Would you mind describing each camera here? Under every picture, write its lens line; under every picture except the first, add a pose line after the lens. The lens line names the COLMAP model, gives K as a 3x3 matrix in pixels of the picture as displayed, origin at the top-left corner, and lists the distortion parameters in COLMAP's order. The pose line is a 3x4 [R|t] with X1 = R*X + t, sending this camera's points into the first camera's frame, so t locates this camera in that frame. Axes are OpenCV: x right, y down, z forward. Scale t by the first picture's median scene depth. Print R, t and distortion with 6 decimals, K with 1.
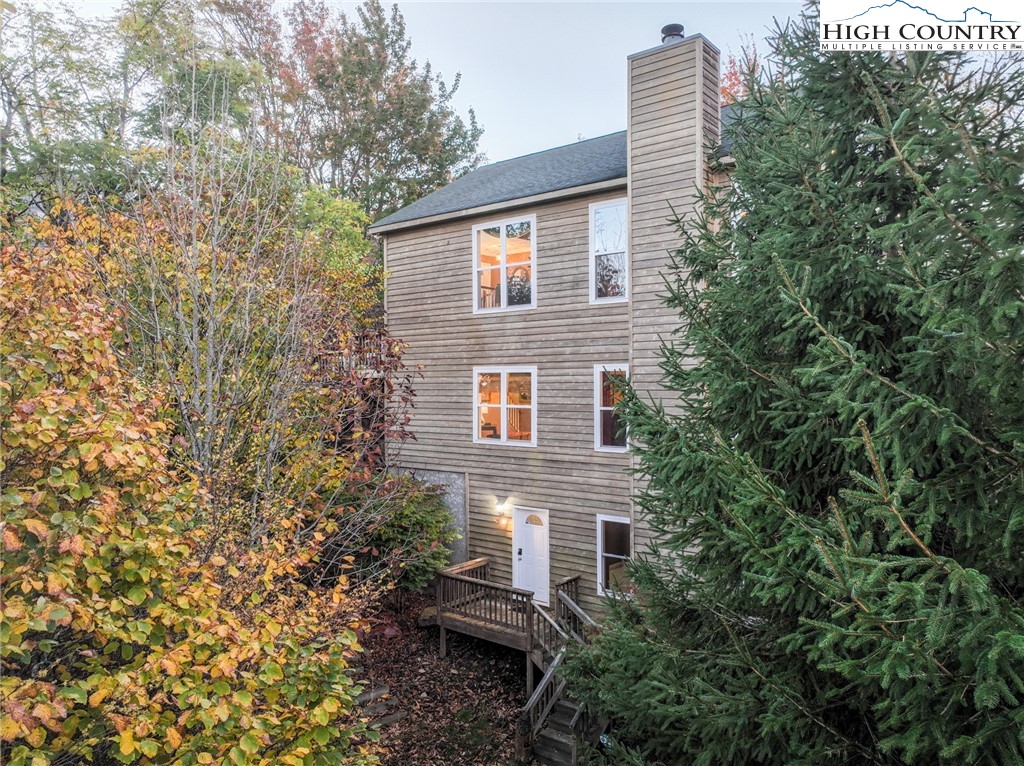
lens RADIAL K [[721.0, 0, 510.3], [0, 721.0, 384.1], [0, 0, 1]] dist [0.005432, 0.022718]
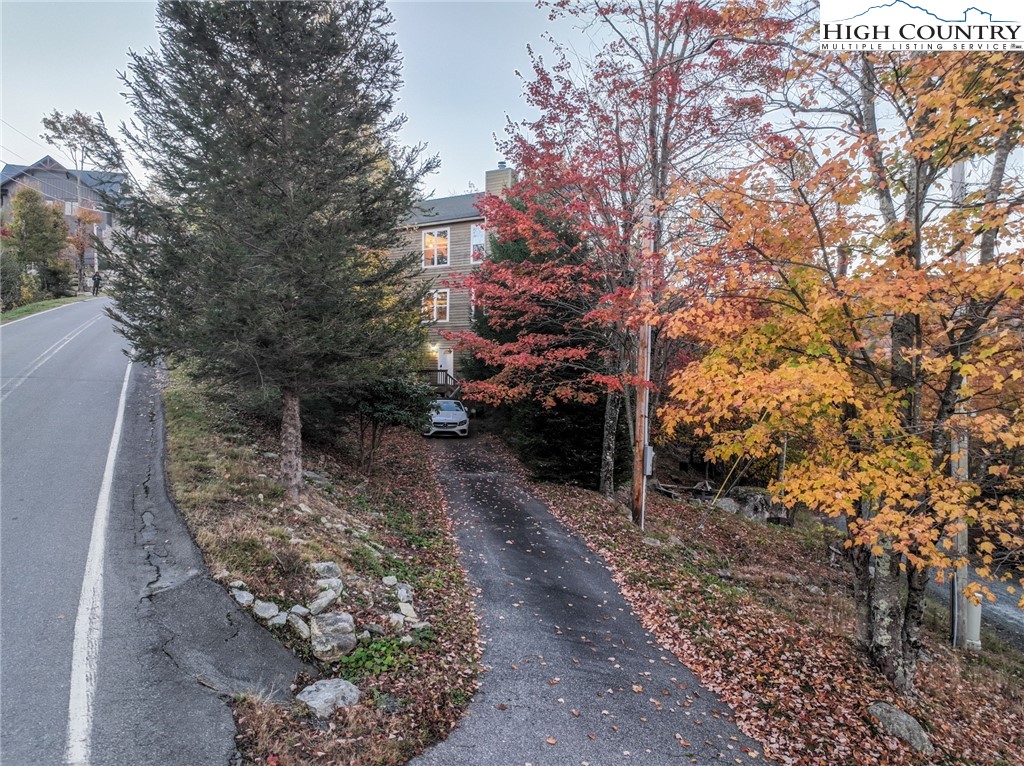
lens RADIAL K [[721.0, 0, 514.7], [0, 721.0, 383.5], [0, 0, 1]] dist [0.005432, 0.022718]
pose [[0.991667, 0.015800, 0.127853, -0.049394], [-0.014278, 0.999816, -0.012807, 0.316418], [-0.128032, 0.010875, 0.991710, -1.424567]]
